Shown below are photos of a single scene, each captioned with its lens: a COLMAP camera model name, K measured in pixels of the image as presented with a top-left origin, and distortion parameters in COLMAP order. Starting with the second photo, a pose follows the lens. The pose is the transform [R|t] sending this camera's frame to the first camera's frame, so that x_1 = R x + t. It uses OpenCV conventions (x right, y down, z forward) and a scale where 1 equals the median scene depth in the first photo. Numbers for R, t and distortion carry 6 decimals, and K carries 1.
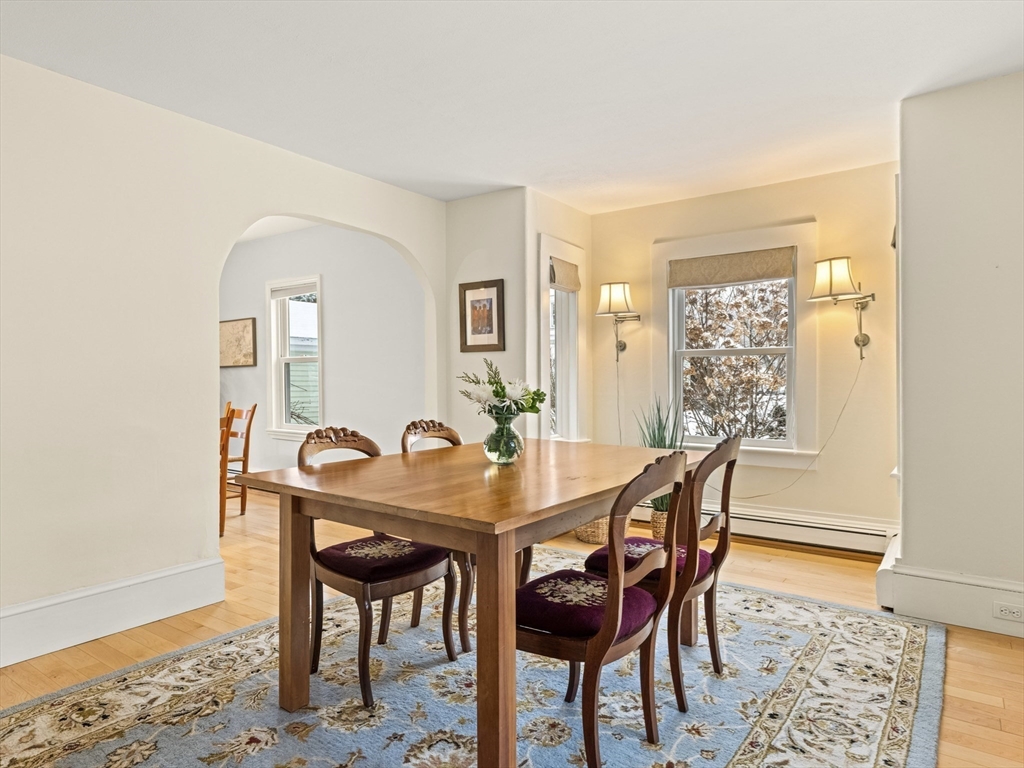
lens RADIAL K [[608.2, 0, 512.0], [0, 608.2, 384.0], [0, 0, 1]] dist [-0.000456, -0.001018]
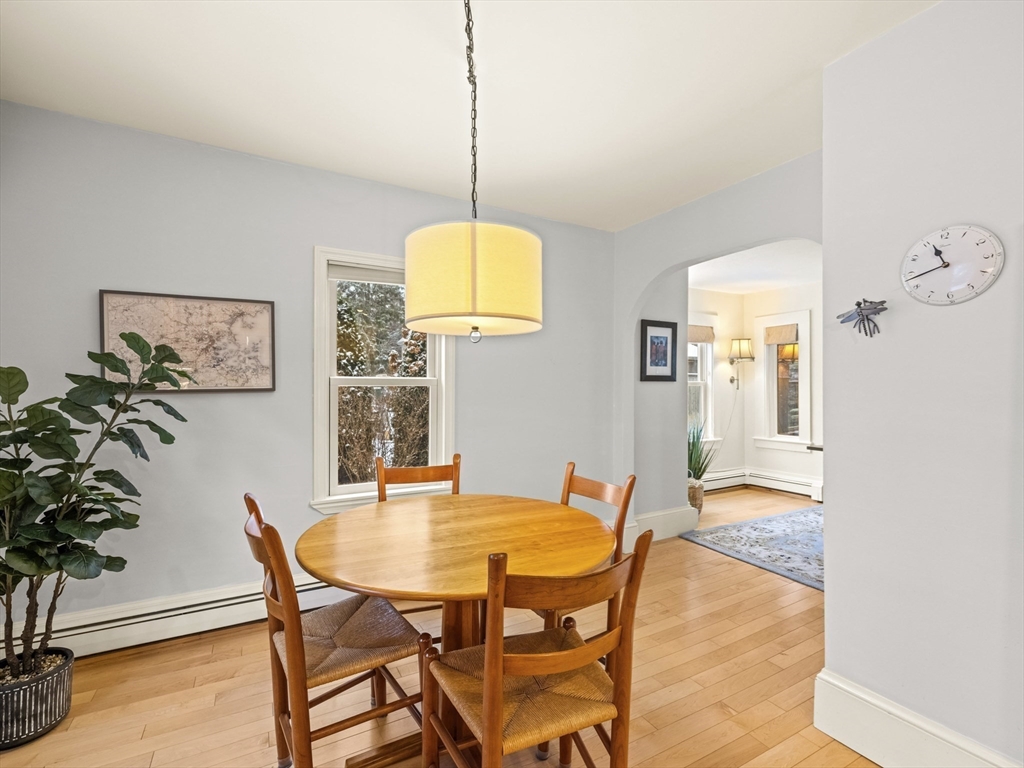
lens RADIAL K [[471.0, 0, 508.2], [0, 471.0, 381.6], [0, 0, 1]] dist [0.000218, 0.000217]
pose [[0.431498, 0.013289, 0.902016, -1.001725], [0.009766, 0.999764, -0.019400, -0.038164], [-0.902061, 0.017180, 0.431267, 0.880420]]
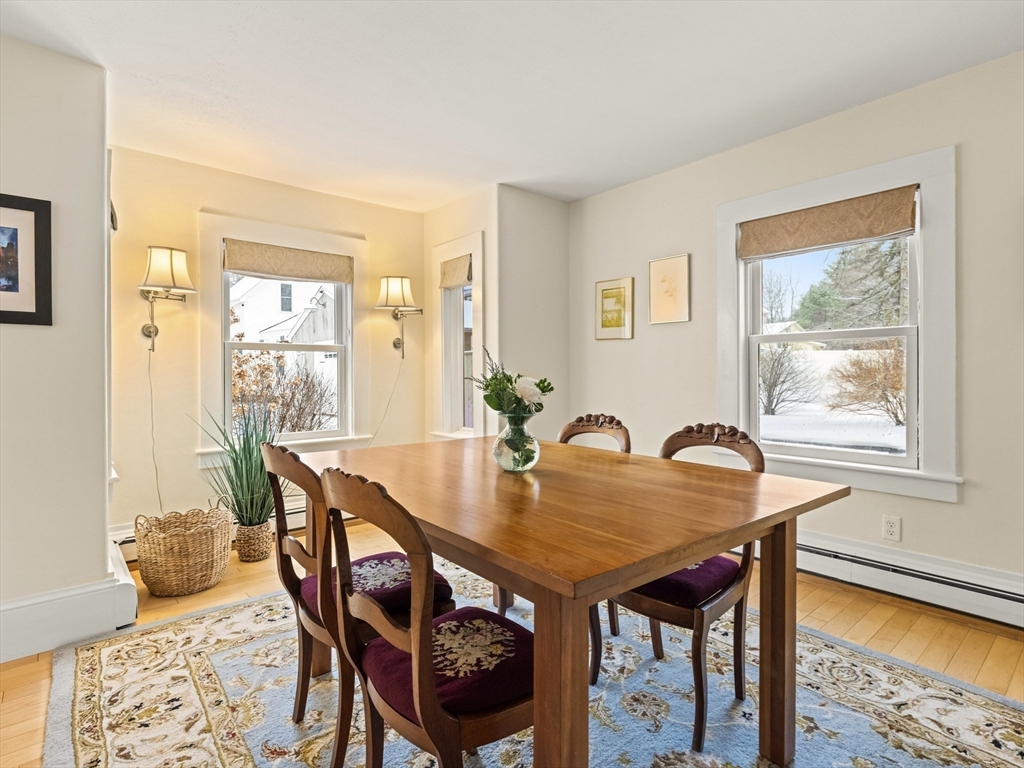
lens RADIAL K [[532.1, 0, 511.1], [0, 532.1, 374.0], [0, 0, 1]] dist [-0.000310, 0.000021]
pose [[0.240210, 0.000860, 0.970721, -0.396620], [0.008729, 0.999957, -0.003046, -0.002430], [-0.970682, 0.009205, 0.240192, 0.442264]]
